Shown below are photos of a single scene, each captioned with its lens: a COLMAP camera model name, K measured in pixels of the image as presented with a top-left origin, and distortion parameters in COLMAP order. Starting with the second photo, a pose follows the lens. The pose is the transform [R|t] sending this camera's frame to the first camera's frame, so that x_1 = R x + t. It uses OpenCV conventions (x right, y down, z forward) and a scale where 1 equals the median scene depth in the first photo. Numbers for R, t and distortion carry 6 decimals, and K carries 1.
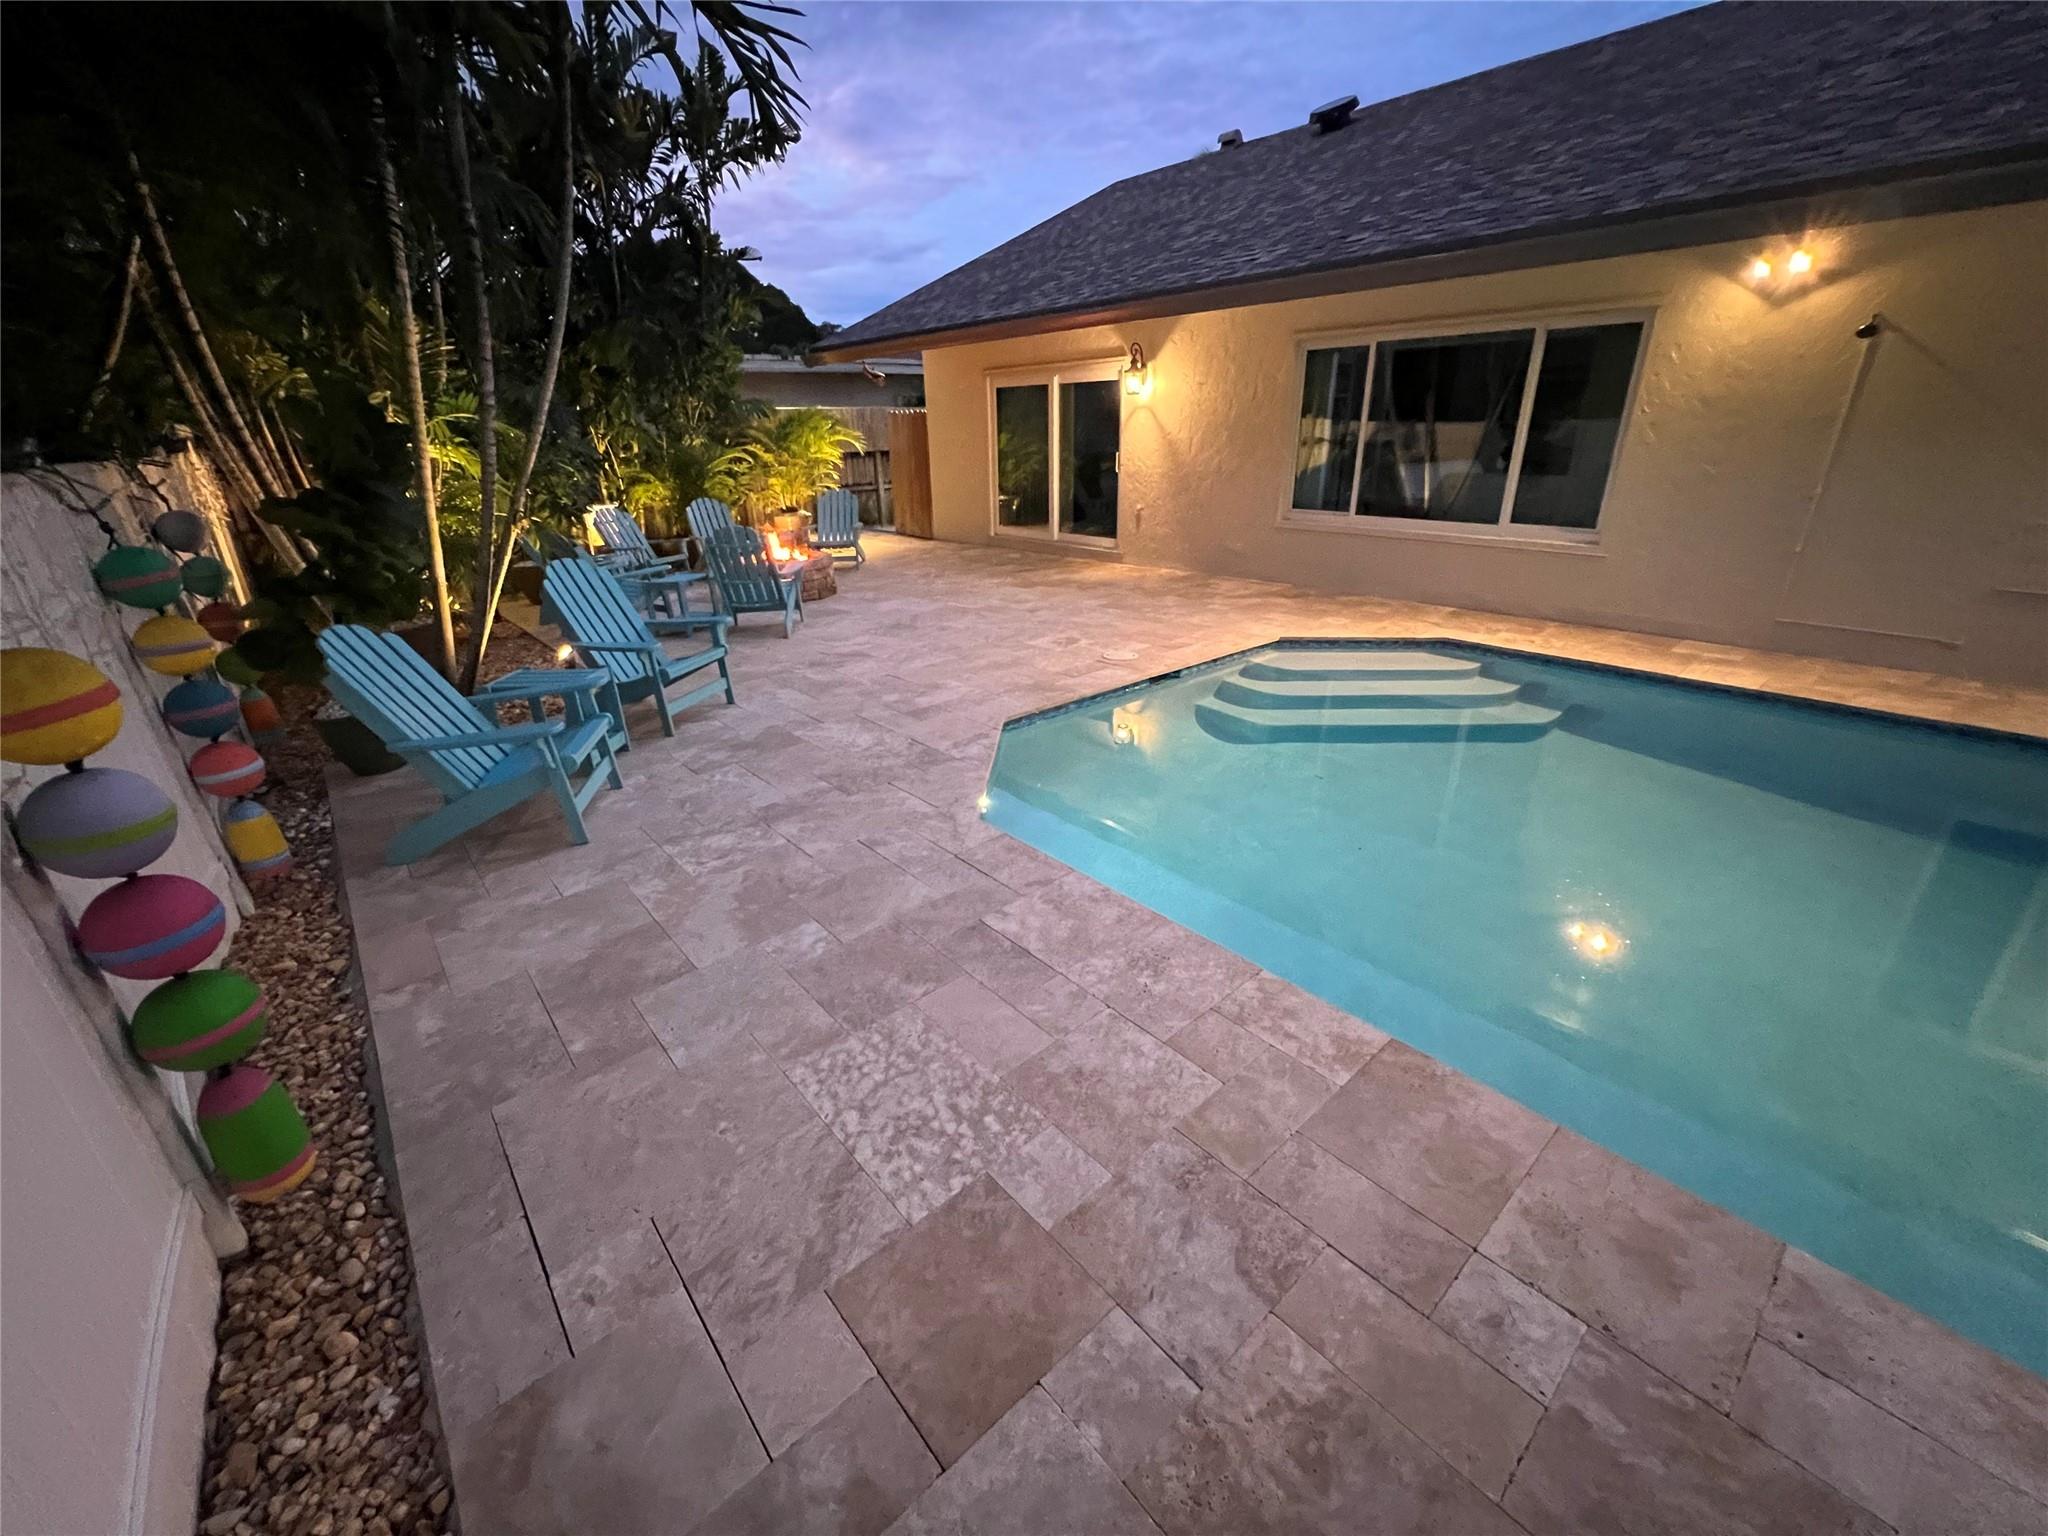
lens RADIAL K [[833.8, 0, 1034.7], [0, 833.8, 765.1], [0, 0, 1]] dist [-0.007480, 0.000280]
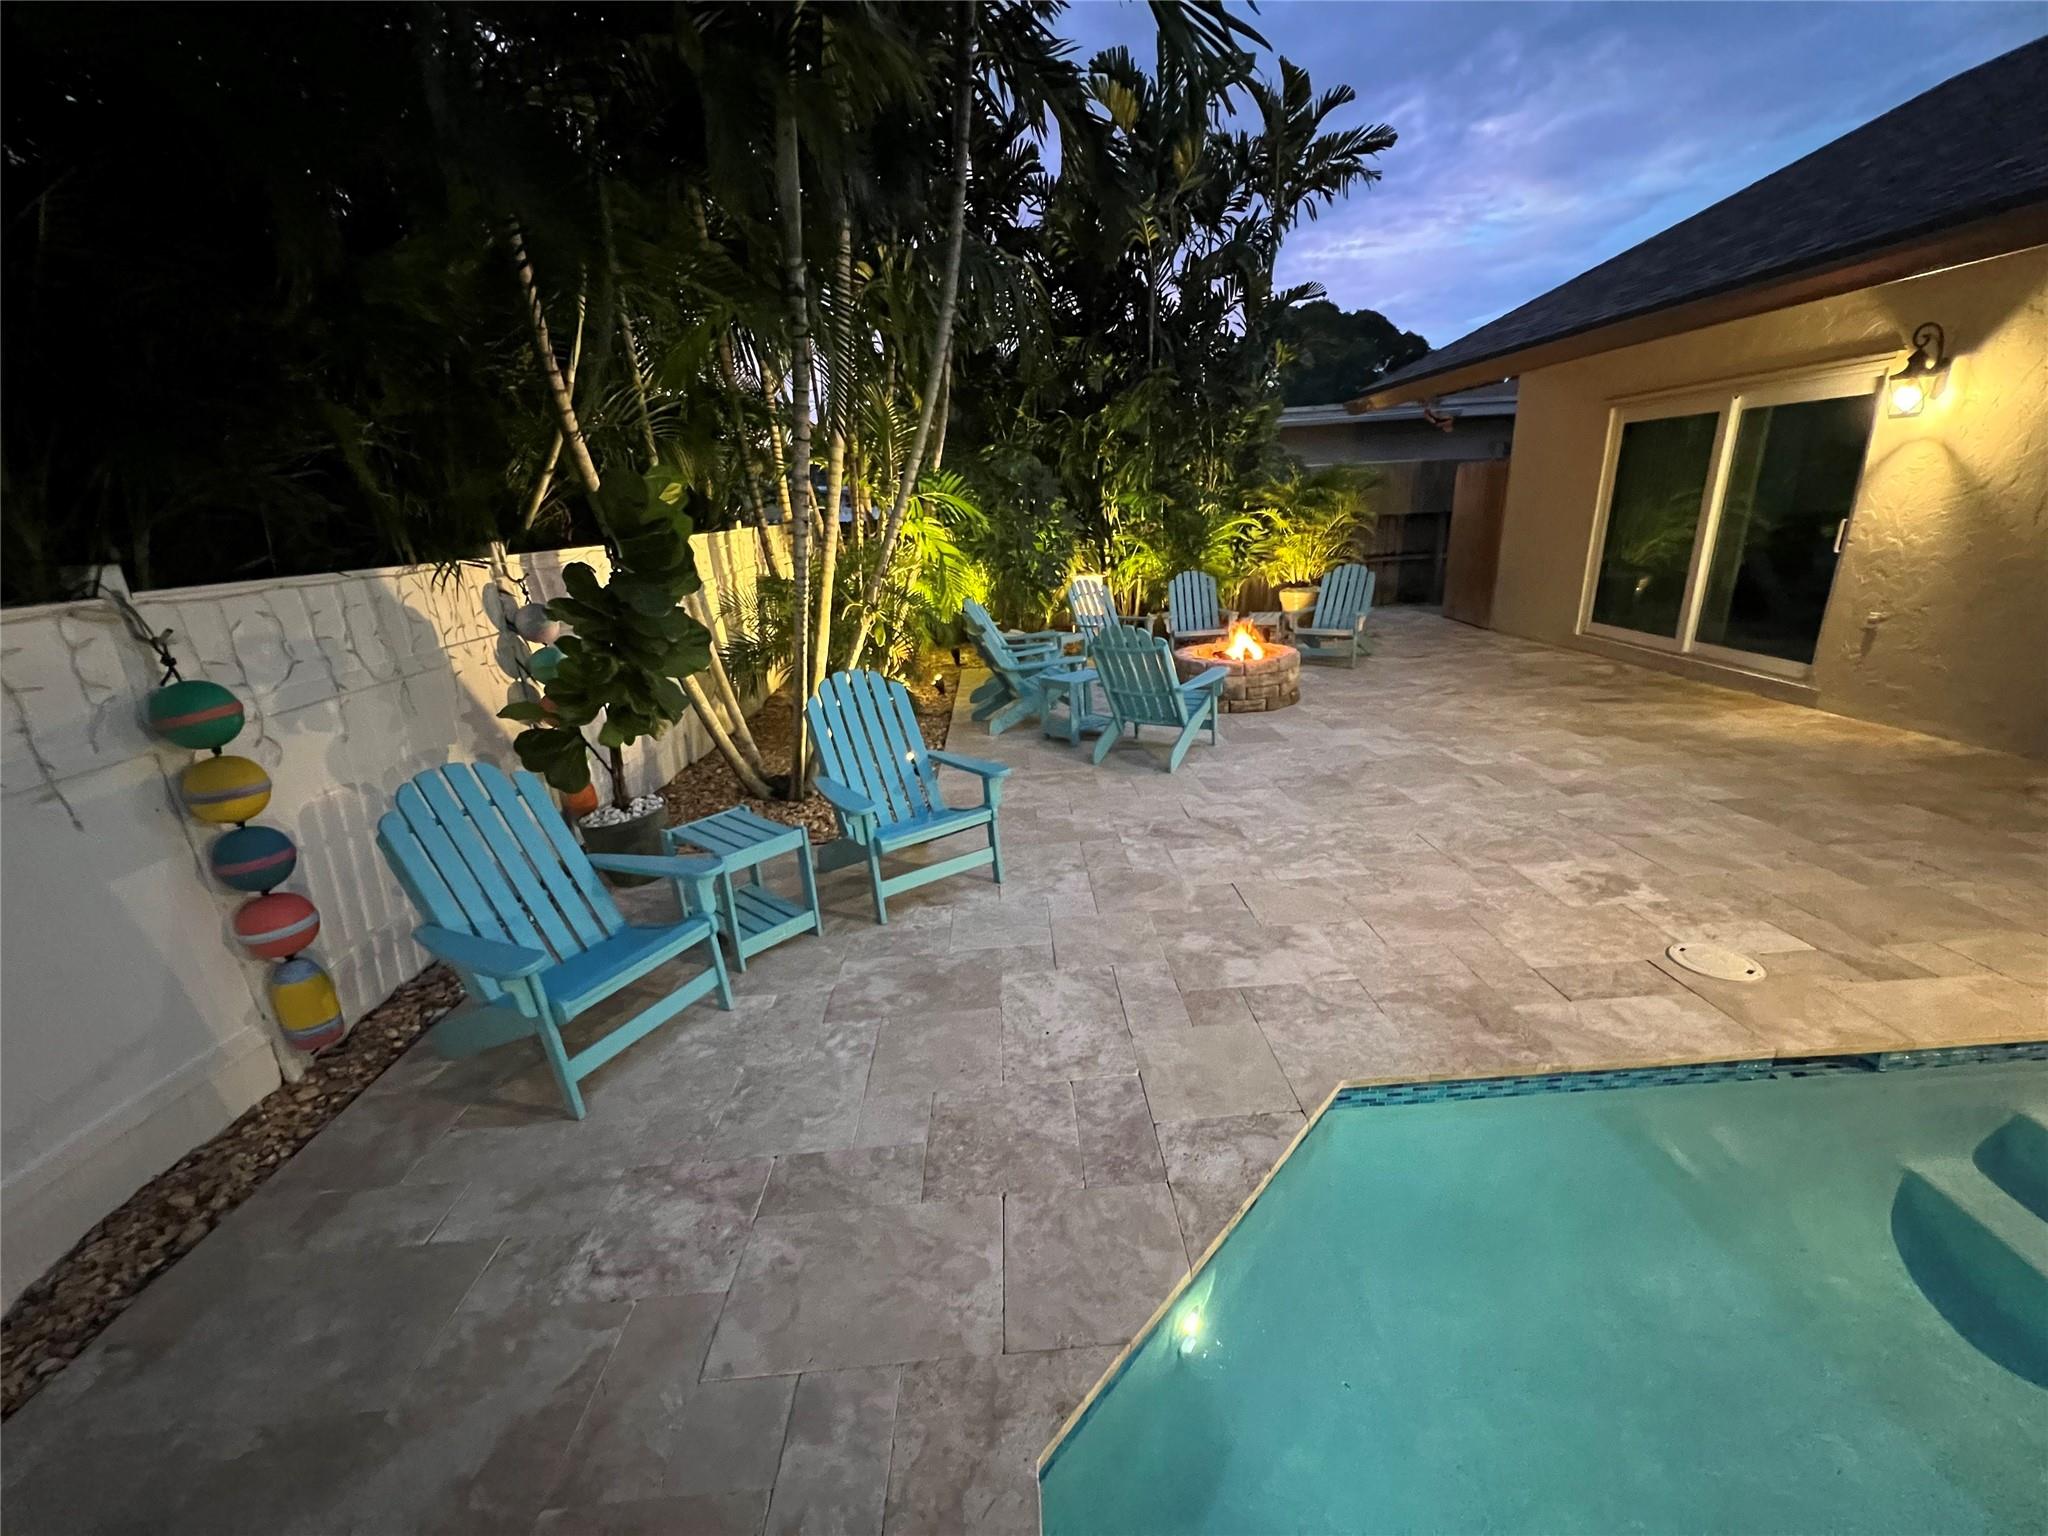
lens RADIAL K [[833.8, 0, 1010.1], [0, 833.8, 765.3], [0, 0, 1]] dist [-0.007480, 0.000280]
pose [[0.766804, 0.174337, -0.617752, 0.042294], [-0.208683, 0.977837, 0.016922, -0.104588], [0.607011, 0.115938, 0.786191, 0.235044]]
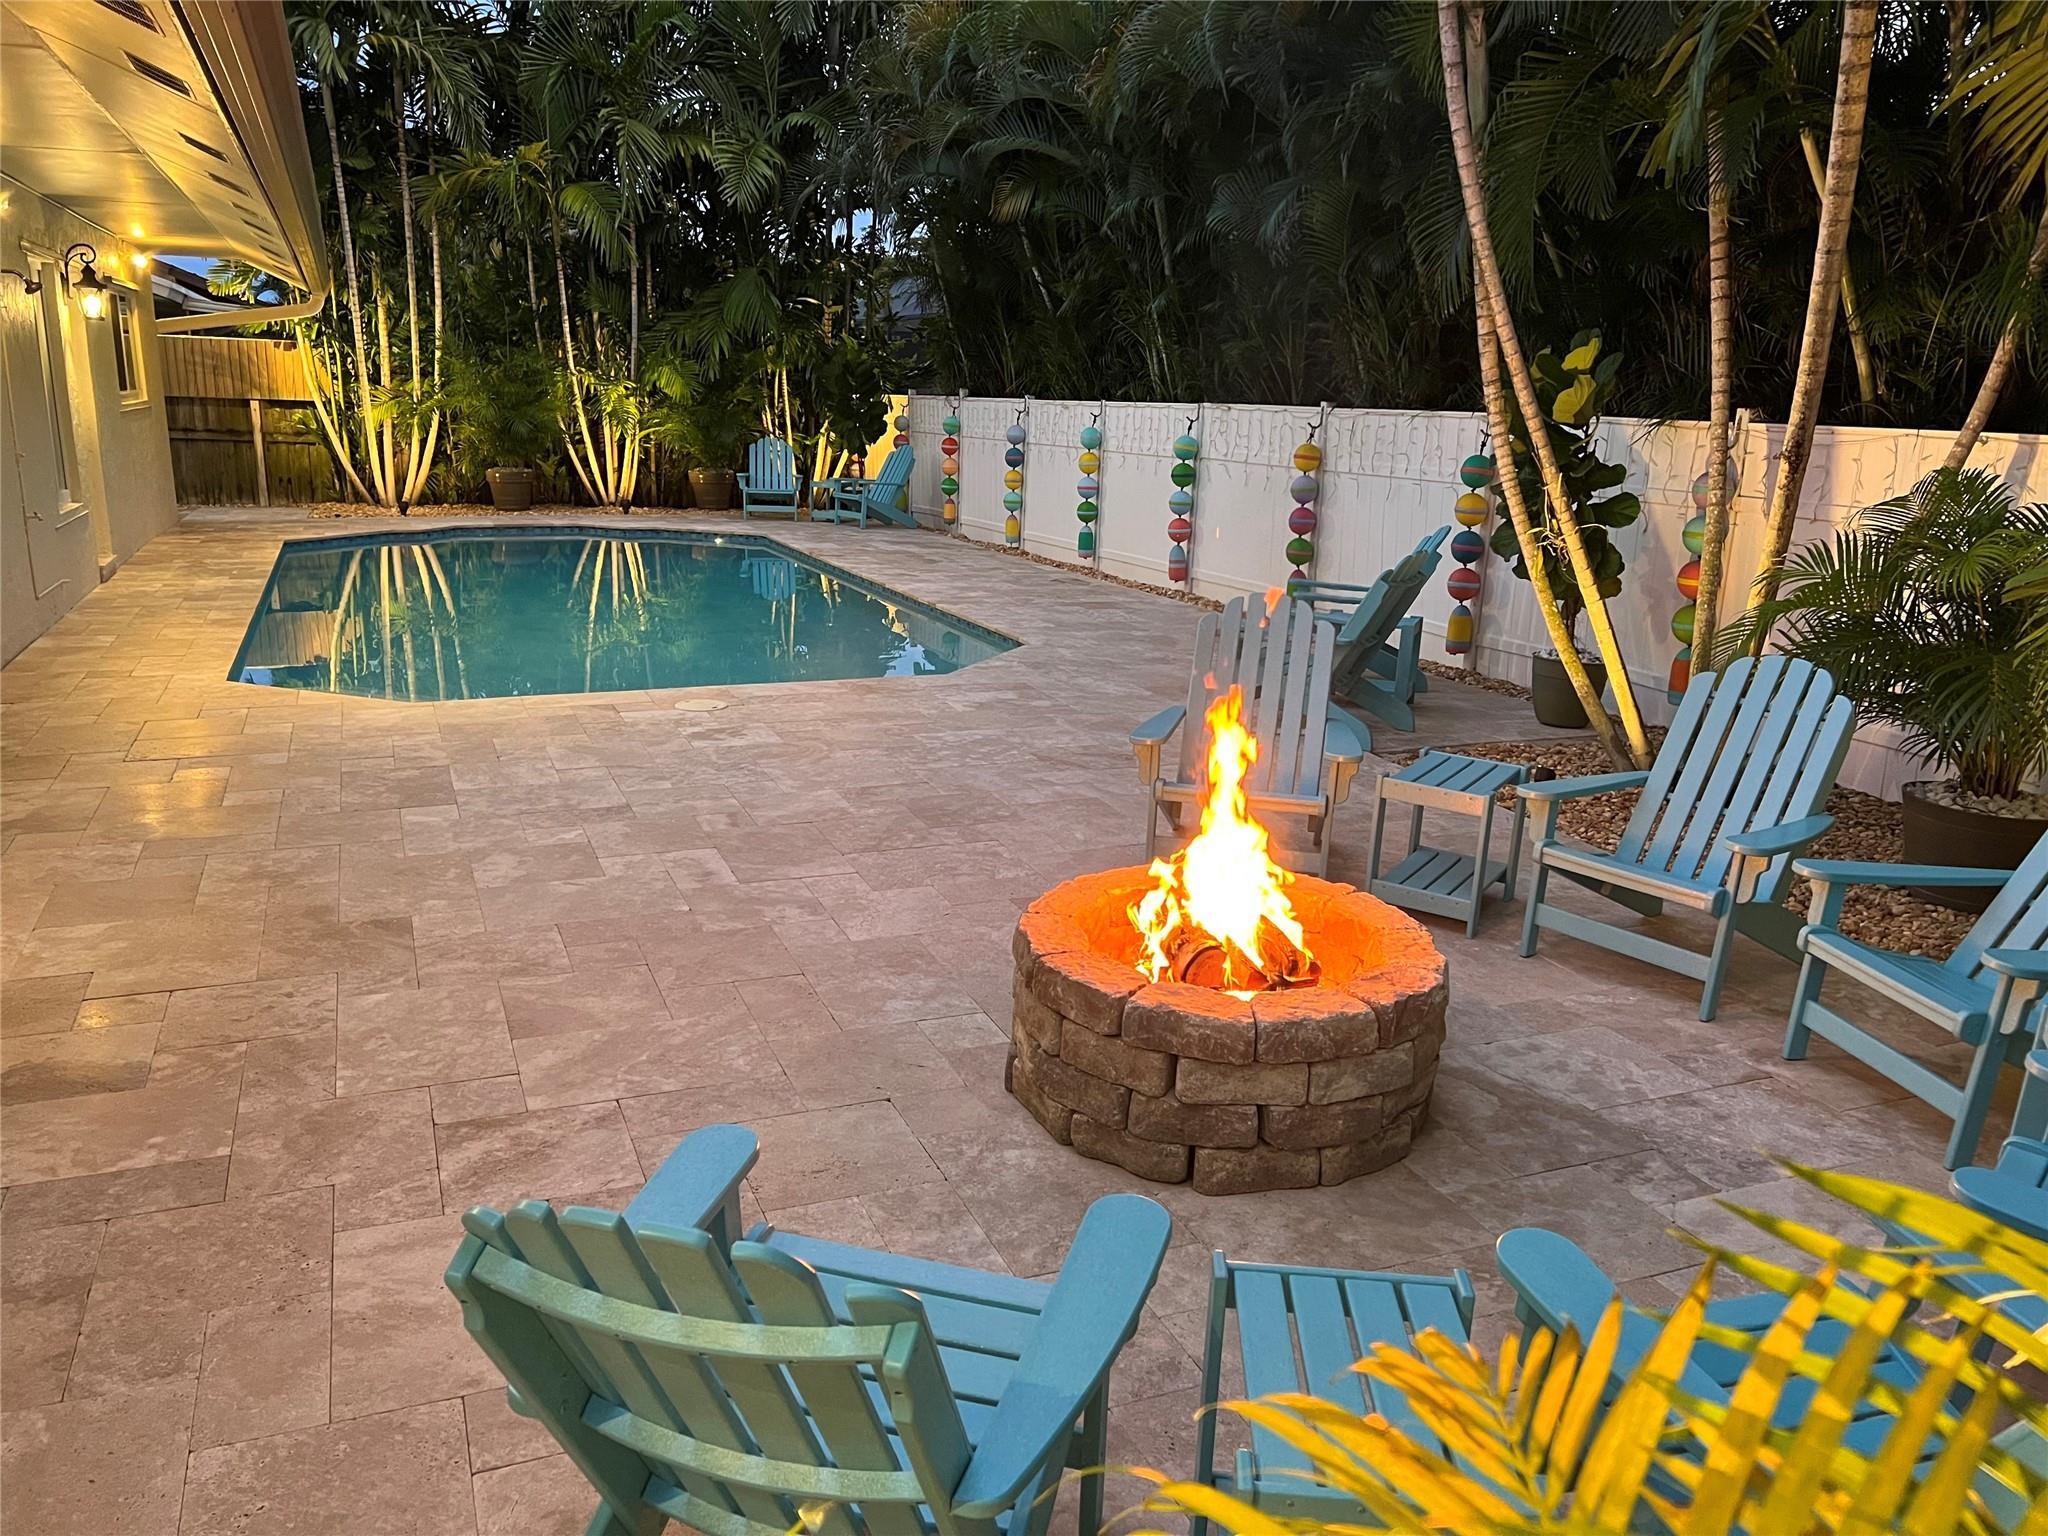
lens RADIAL K [[1581.3, 0, 1024.5], [0, 1581.3, 776.8], [0, 0, 1]] dist [0.073274, 0.000248]
pose [[-0.949544, -0.080888, 0.303024, -0.357039], [0.109703, 0.819480, 0.562510, -0.508168], [-0.293823, 0.567371, -0.769259, 1.255857]]
